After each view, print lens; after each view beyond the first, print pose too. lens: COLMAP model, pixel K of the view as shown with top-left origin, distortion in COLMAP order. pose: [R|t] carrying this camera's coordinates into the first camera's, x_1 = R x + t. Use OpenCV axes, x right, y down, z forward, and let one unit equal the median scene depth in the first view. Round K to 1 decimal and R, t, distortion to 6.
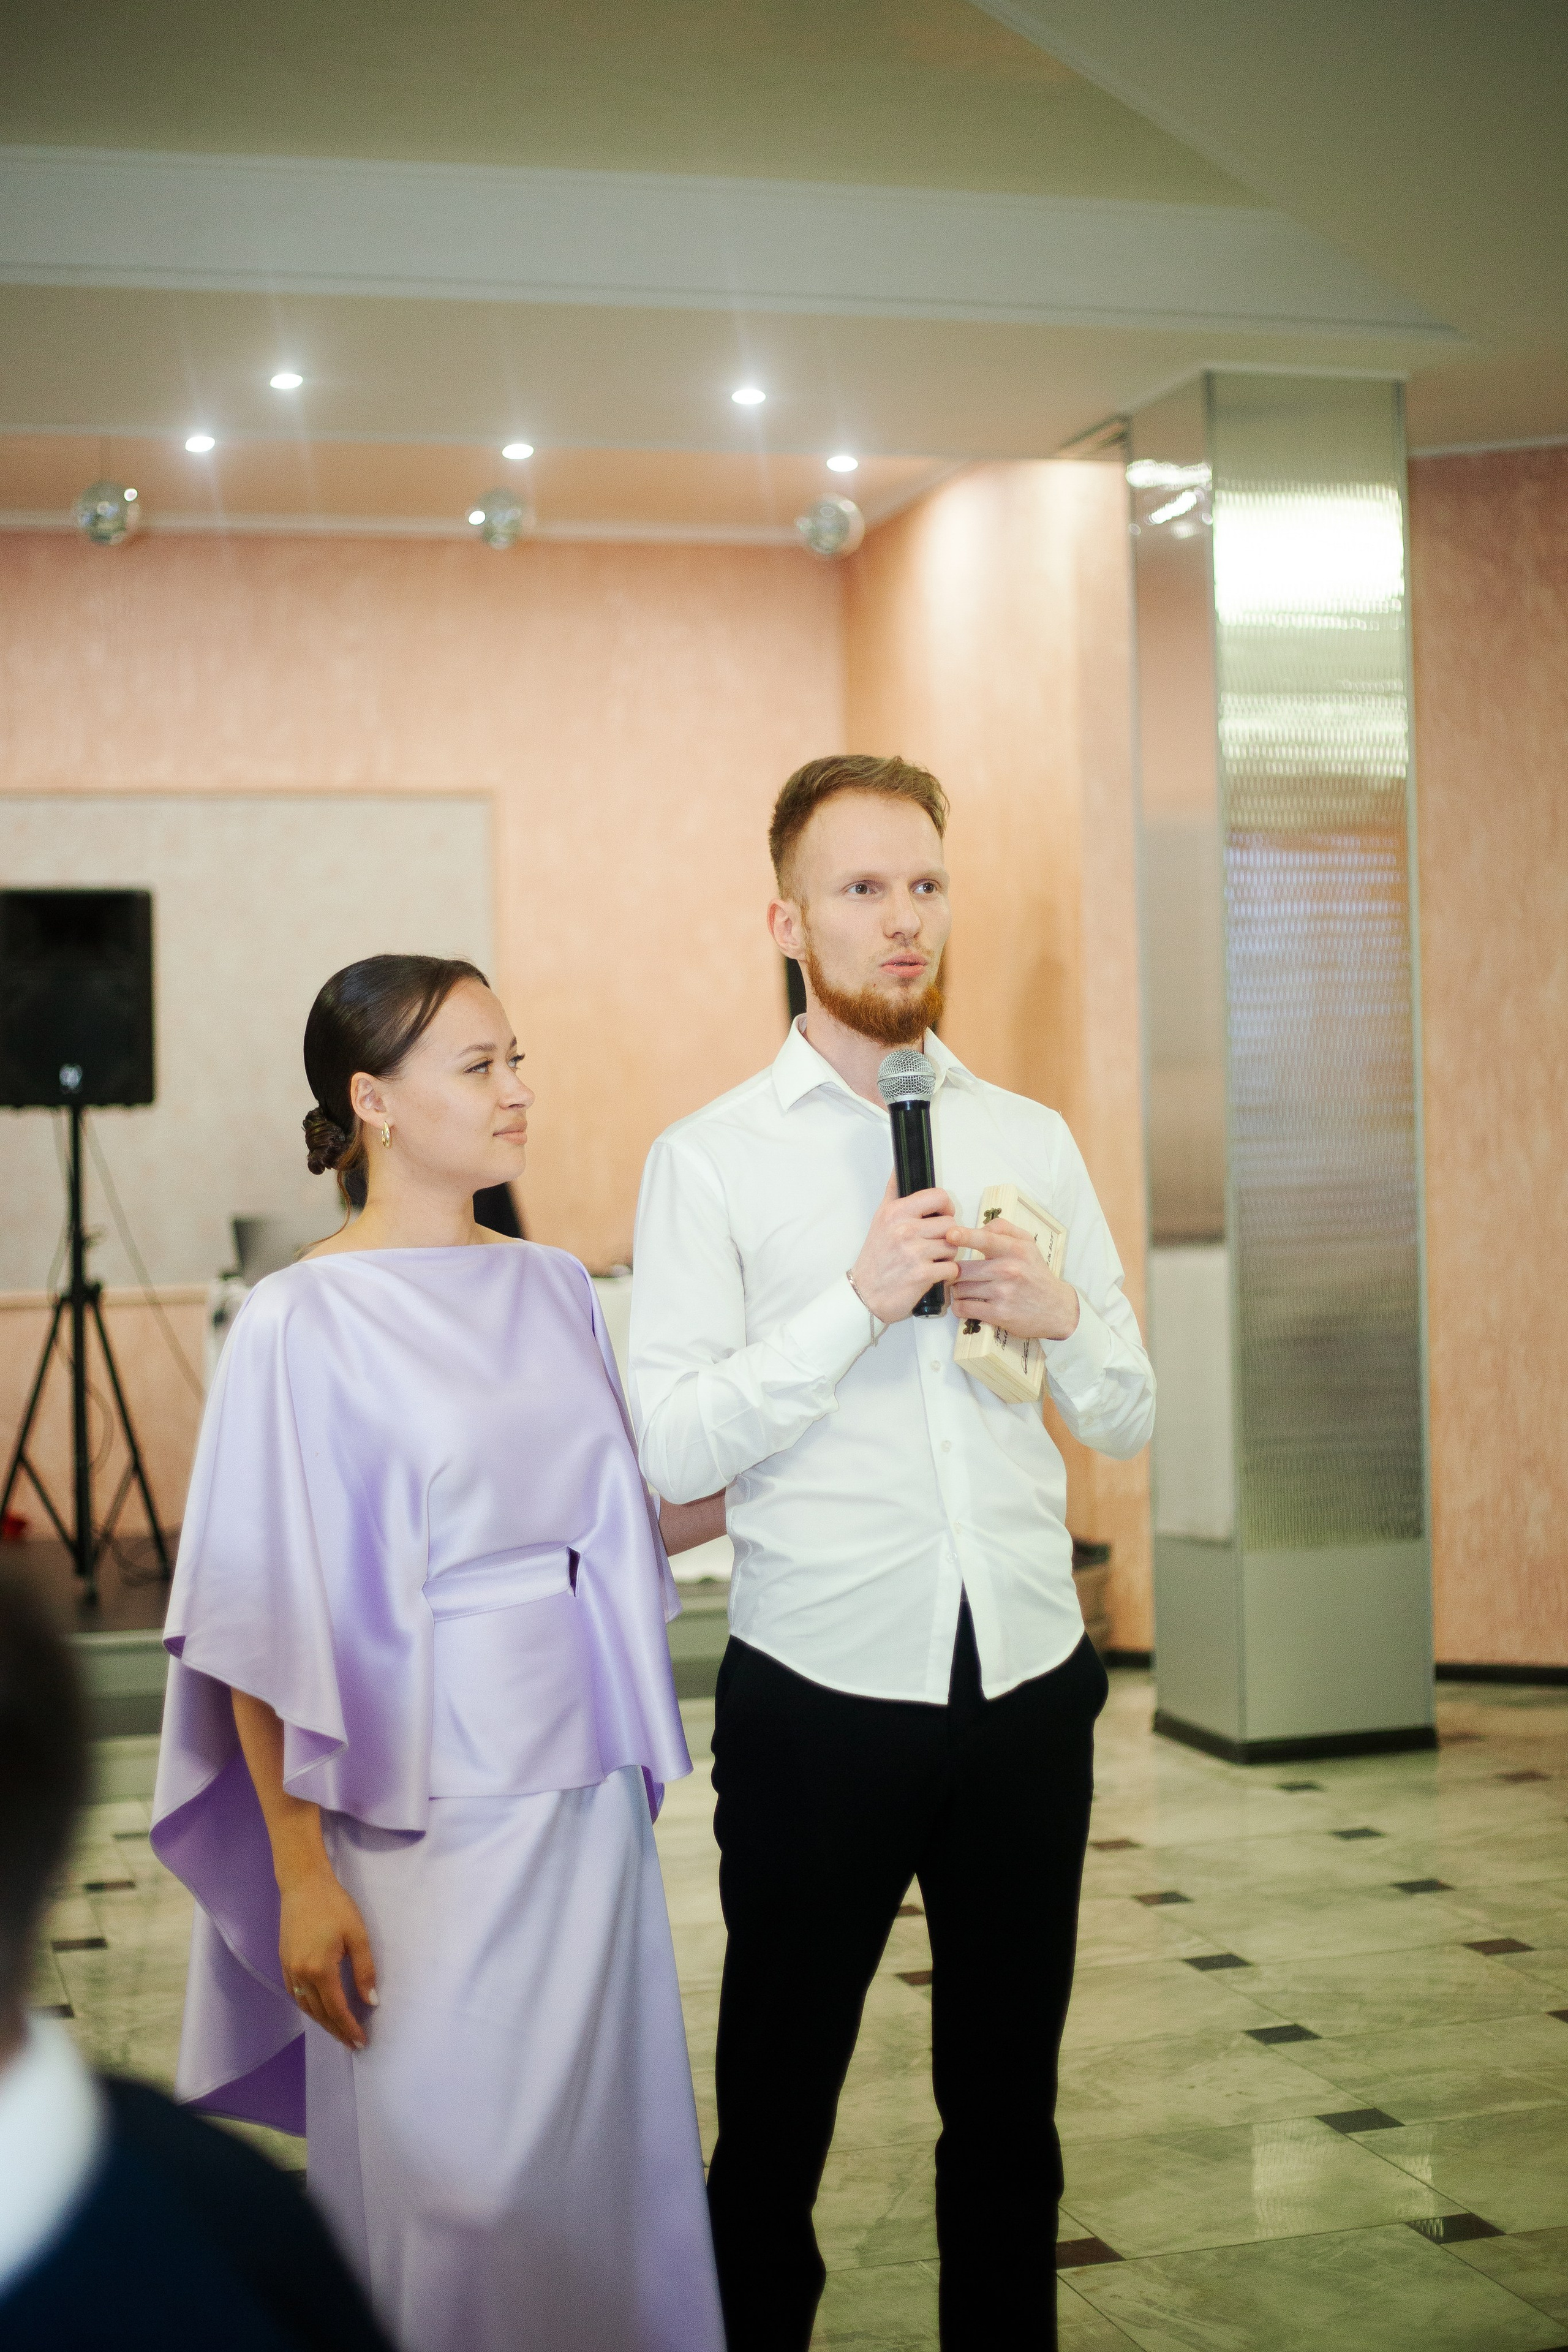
lens RADIAL K [[3436.2, 0, 811.2], [0, 3436.2, 1181.9], [0, 0, 1]] dist [-0.101367, -0.033356]
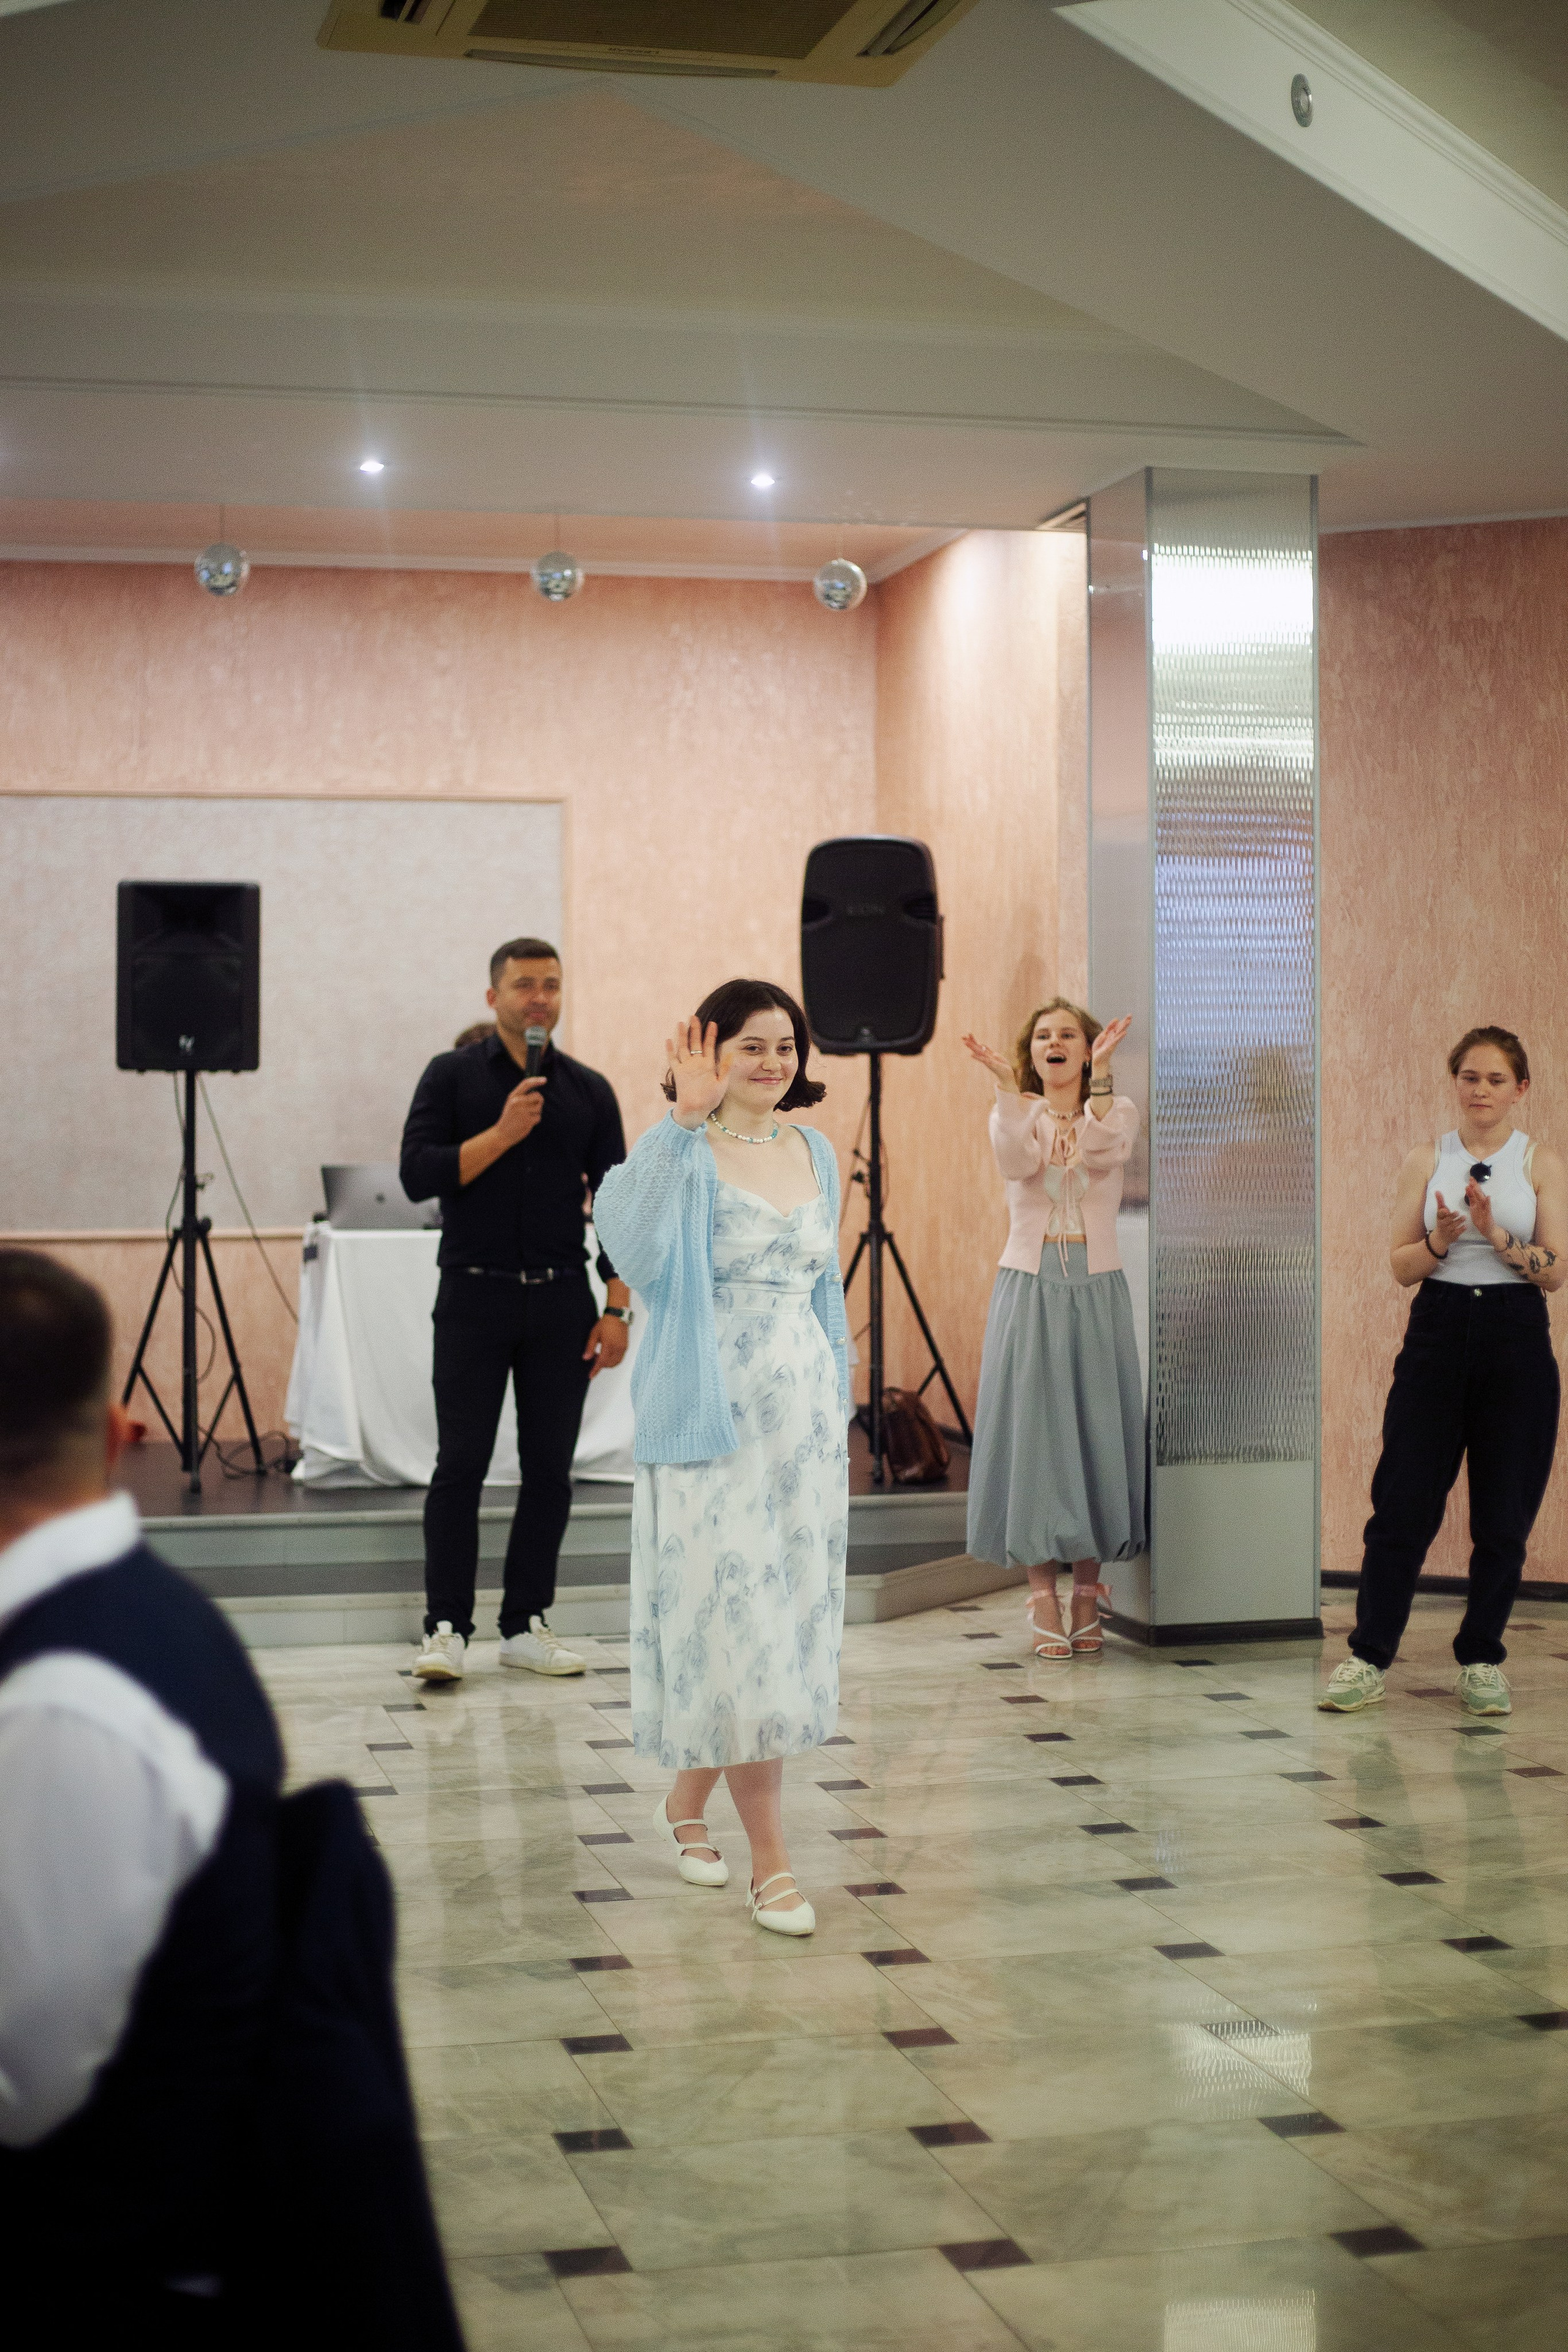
lens RADIAL K [[3436.2, 0, 811.2], [0, 3436.2, 1181.9], [0, 0, 1]] dist [-0.101367, -0.033356]
pose [[0.998936, 0.021113, -0.041008, 0.052655], [-0.020717, 0.999735, 0.010065, 0.000449], [0.041209, -0.009204, 0.999108, -0.186055]]
